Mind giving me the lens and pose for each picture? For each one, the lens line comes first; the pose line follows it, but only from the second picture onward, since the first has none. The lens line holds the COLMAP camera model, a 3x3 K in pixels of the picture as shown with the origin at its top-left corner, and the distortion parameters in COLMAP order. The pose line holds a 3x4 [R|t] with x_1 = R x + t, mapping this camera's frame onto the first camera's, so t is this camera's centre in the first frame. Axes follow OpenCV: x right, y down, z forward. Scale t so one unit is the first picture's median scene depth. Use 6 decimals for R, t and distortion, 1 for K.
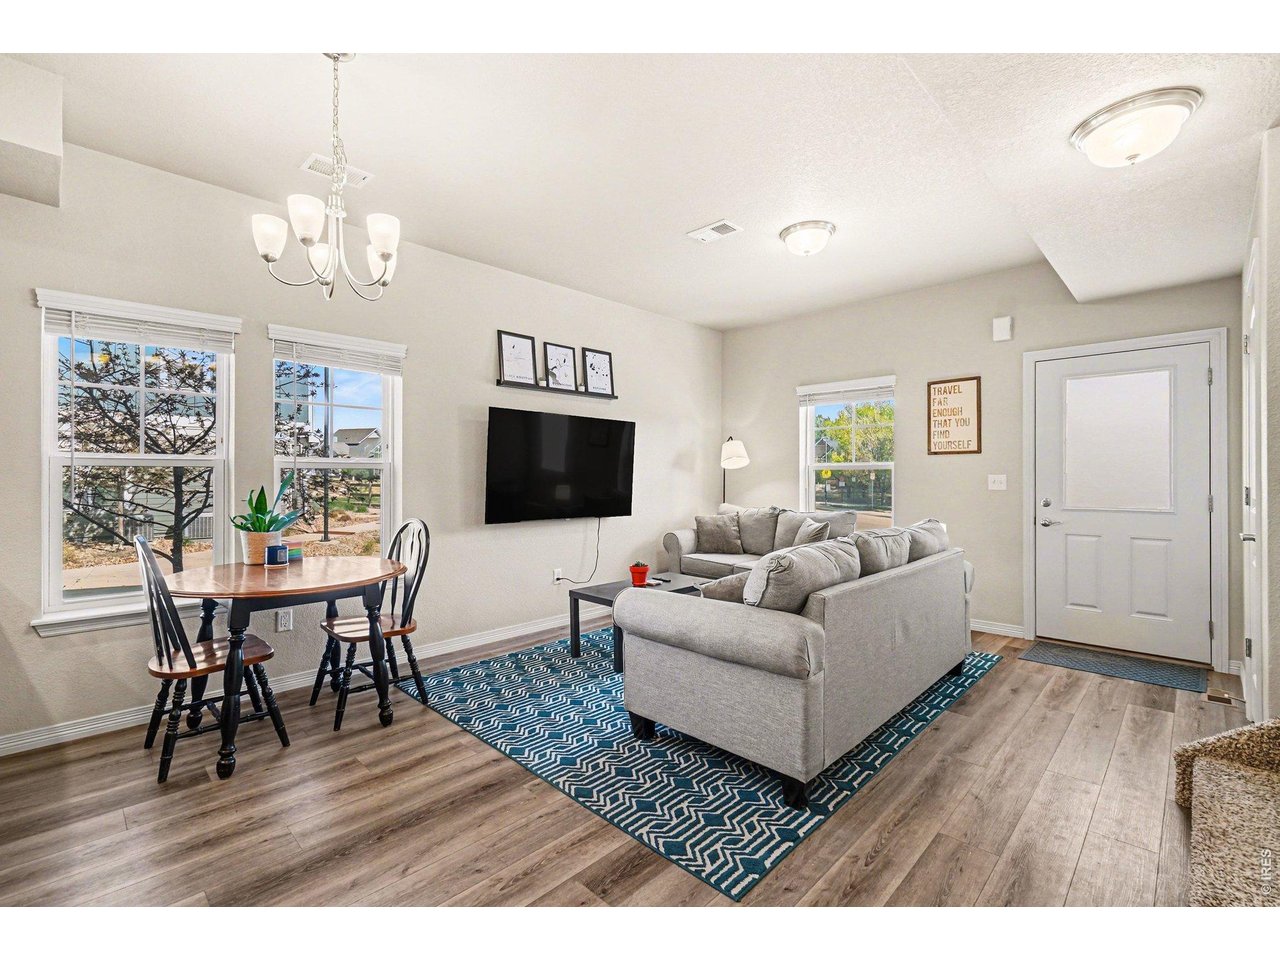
lens RADIAL K [[591.7, 0, 639.2], [0, 591.7, 479.0], [0, 0, 1]] dist [-0.013403, 0.000564]
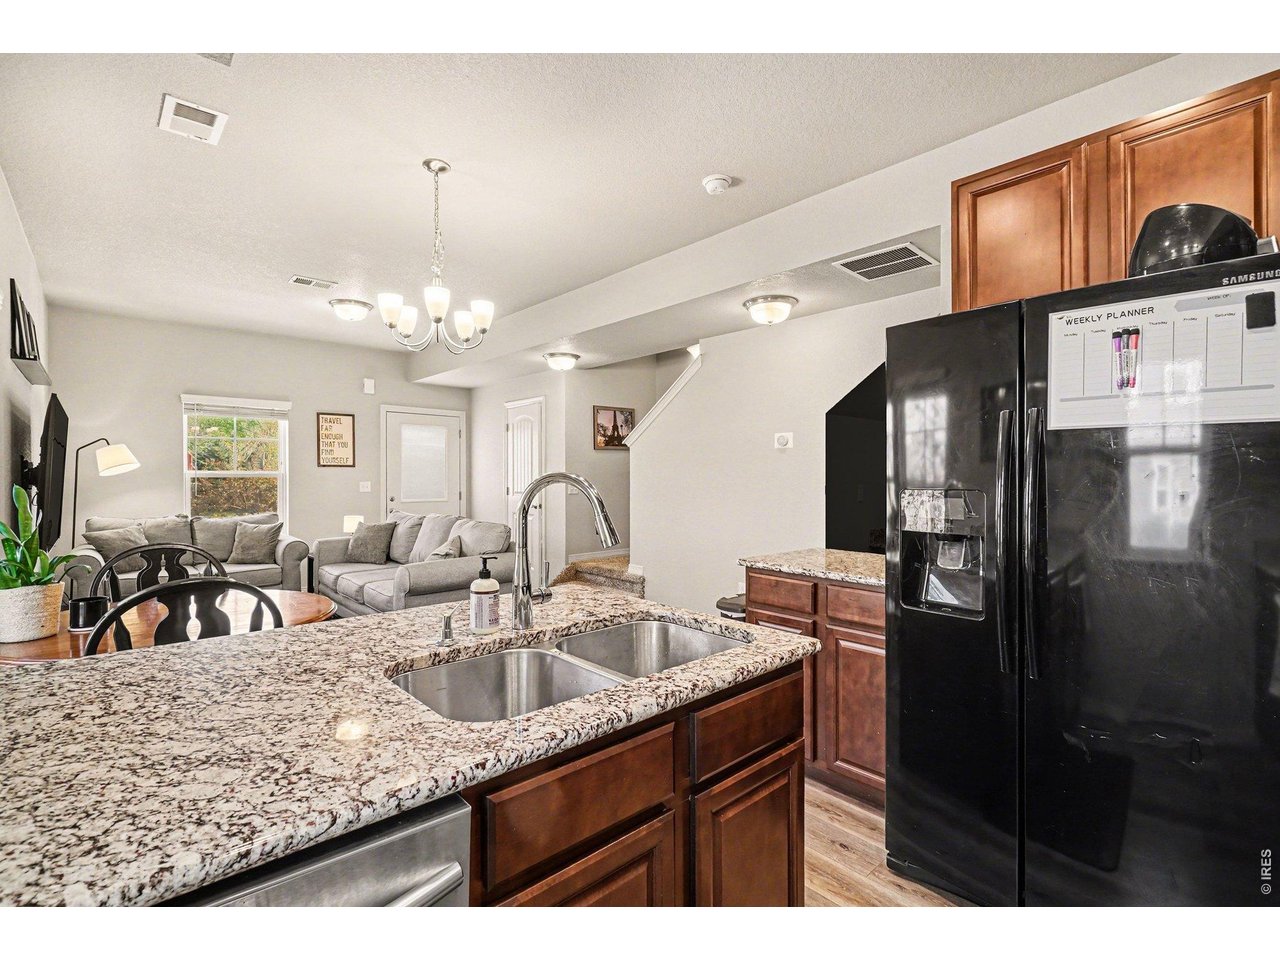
lens RADIAL K [[591.7, 0, 640.3], [0, 591.7, 479.3], [0, 0, 1]] dist [-0.013403, 0.000564]
pose [[0.056256, -0.000395, 0.998416, -0.817332], [-0.001080, 0.999999, 0.000456, -0.013939], [-0.998416, -0.001104, 0.056256, 0.195878]]
